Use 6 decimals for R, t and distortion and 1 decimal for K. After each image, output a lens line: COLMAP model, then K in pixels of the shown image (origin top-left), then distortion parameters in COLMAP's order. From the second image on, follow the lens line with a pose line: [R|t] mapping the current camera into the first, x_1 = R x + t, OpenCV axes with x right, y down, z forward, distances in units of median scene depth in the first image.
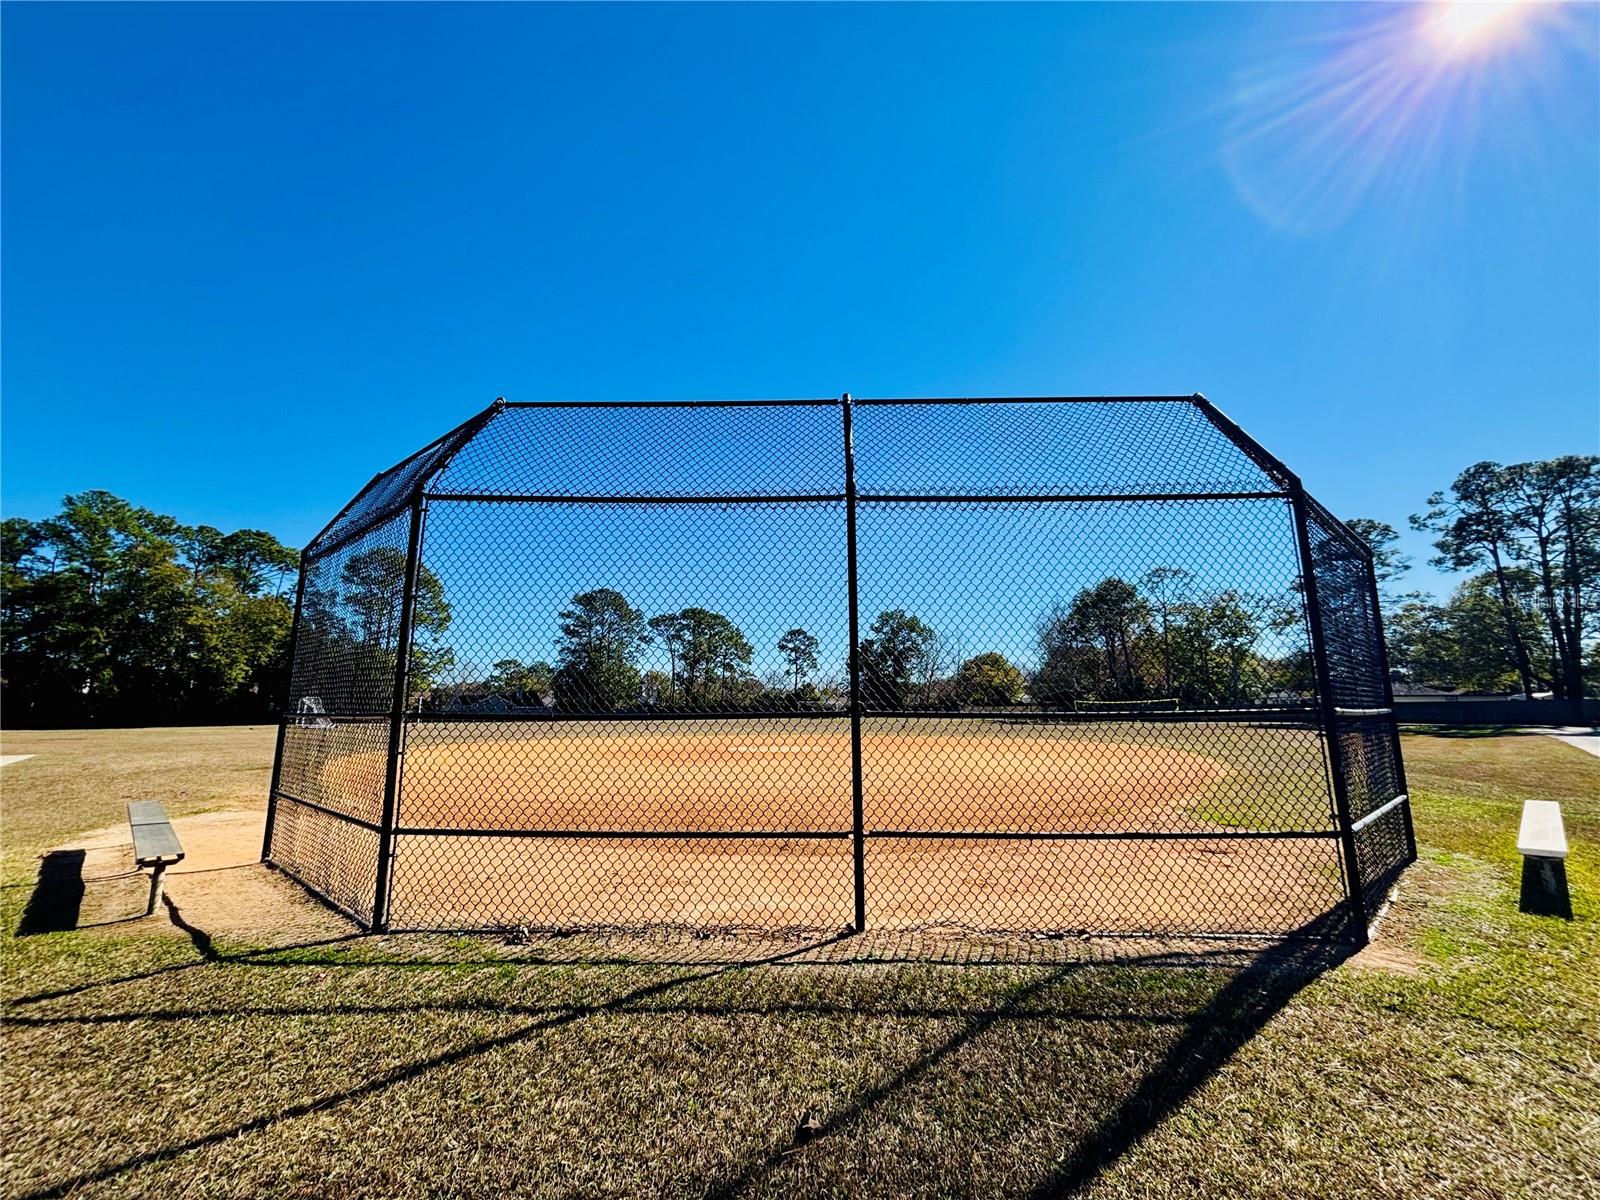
lens RADIAL K [[612.5, 0, 800.0], [0, 612.5, 600.0], [0, 0, 1]] dist [0.000637, 0.000047]
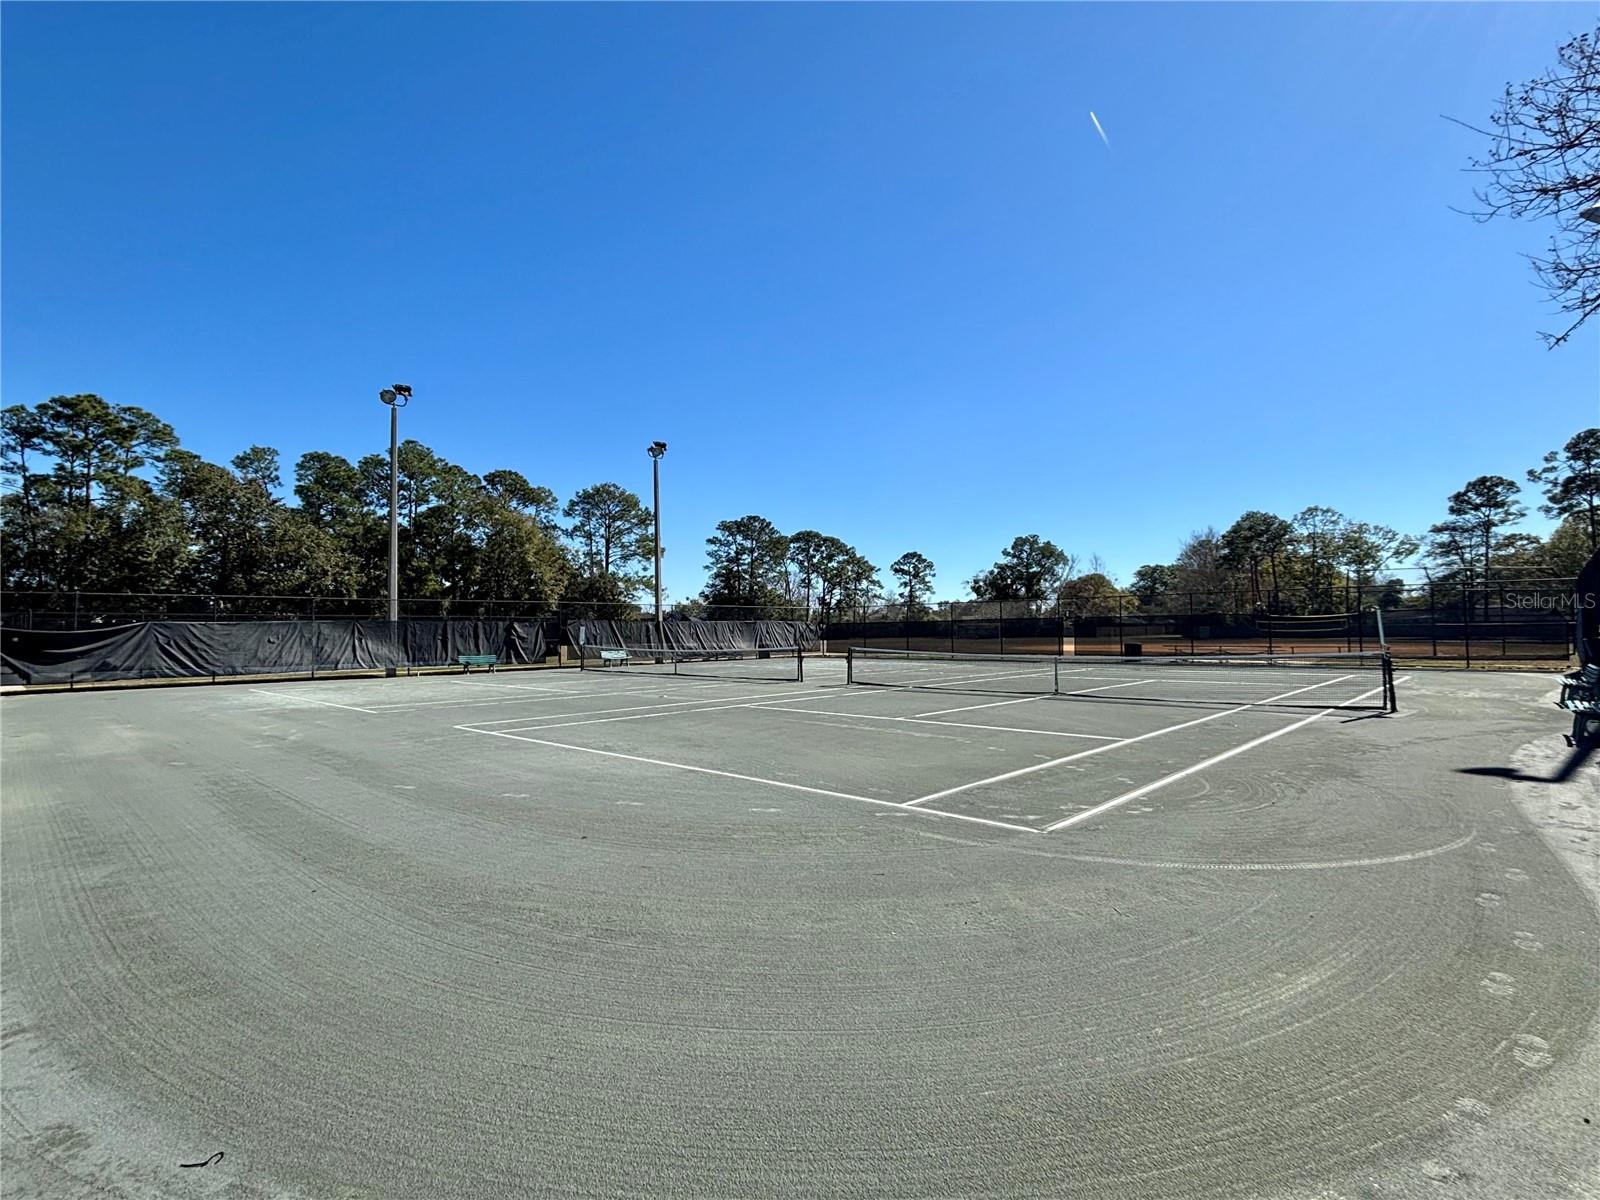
lens RADIAL K [[746.1, 0, 800.0], [0, 746.1, 600.0], [0, 0, 1]] dist [-0.000365, -0.000042]
pose [[0.999020, -0.005126, 0.043971, -0.508039], [-0.000636, 0.991509, 0.130033, -0.069315], [-0.044264, -0.129934, 0.990534, -0.430396]]
